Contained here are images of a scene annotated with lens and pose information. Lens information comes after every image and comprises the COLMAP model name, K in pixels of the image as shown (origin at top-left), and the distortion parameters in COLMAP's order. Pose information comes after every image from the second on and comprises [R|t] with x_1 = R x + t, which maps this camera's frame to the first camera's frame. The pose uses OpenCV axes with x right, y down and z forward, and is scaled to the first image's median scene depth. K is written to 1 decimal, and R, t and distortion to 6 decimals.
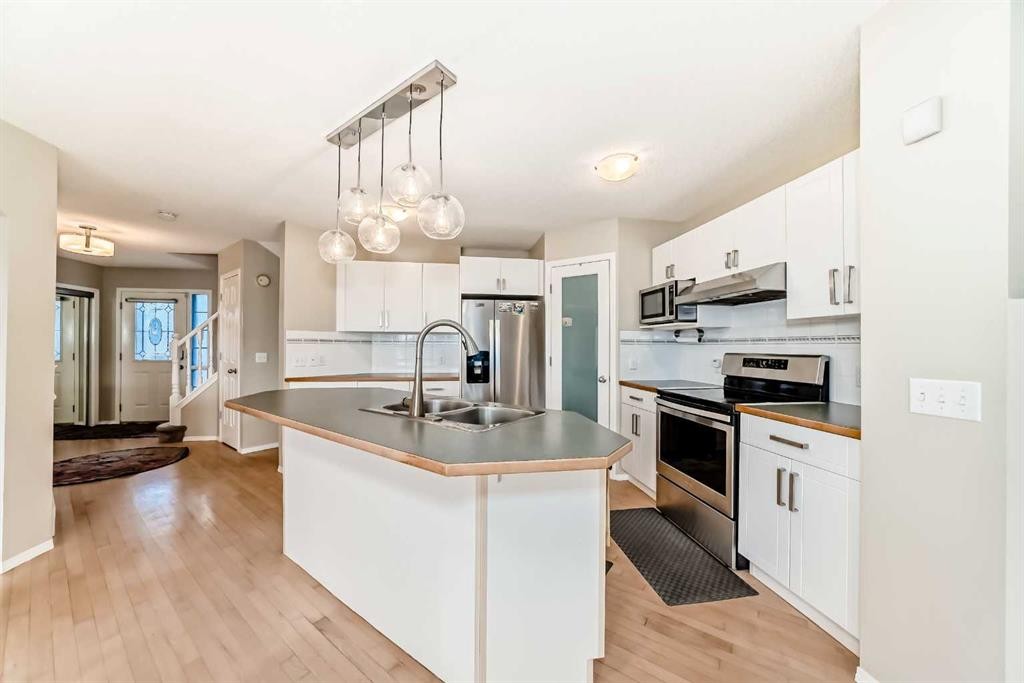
lens RADIAL K [[354.6, 0, 511.3], [0, 354.6, 343.3], [0, 0, 1]] dist [-0.010096, 0.001001]
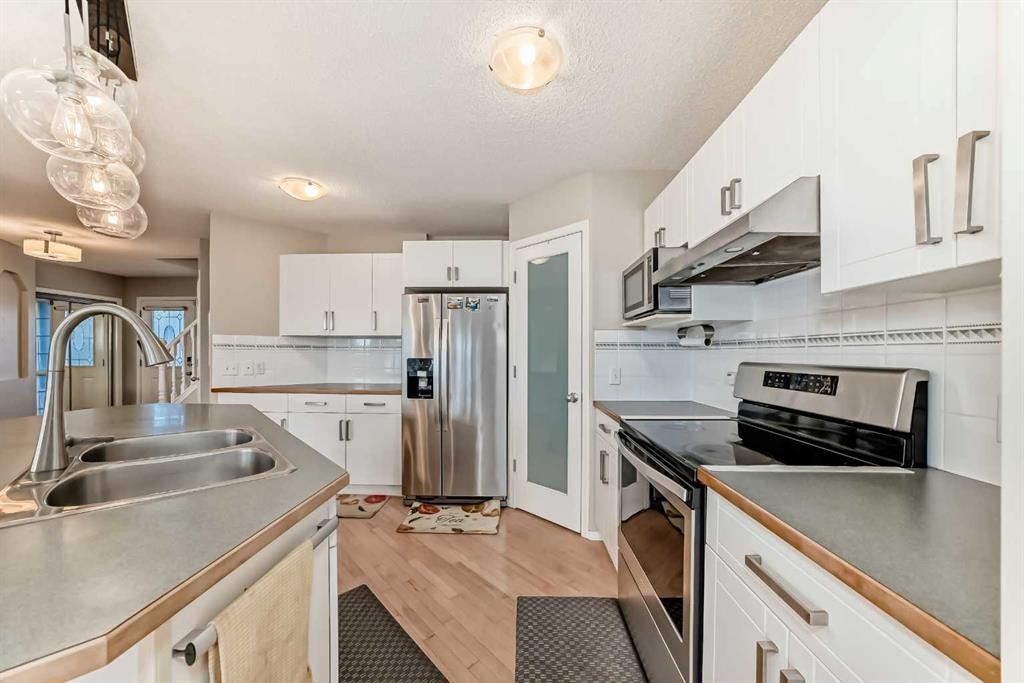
lens RADIAL K [[354.6, 0, 514.1], [0, 354.6, 352.6], [0, 0, 1]] dist [-0.010096, 0.001001]
pose [[0.983828, -0.000655, -0.179115, 0.270065], [0.001680, 0.999983, 0.005567, 0.005269], [0.179109, -0.005778, 0.983812, 0.268081]]
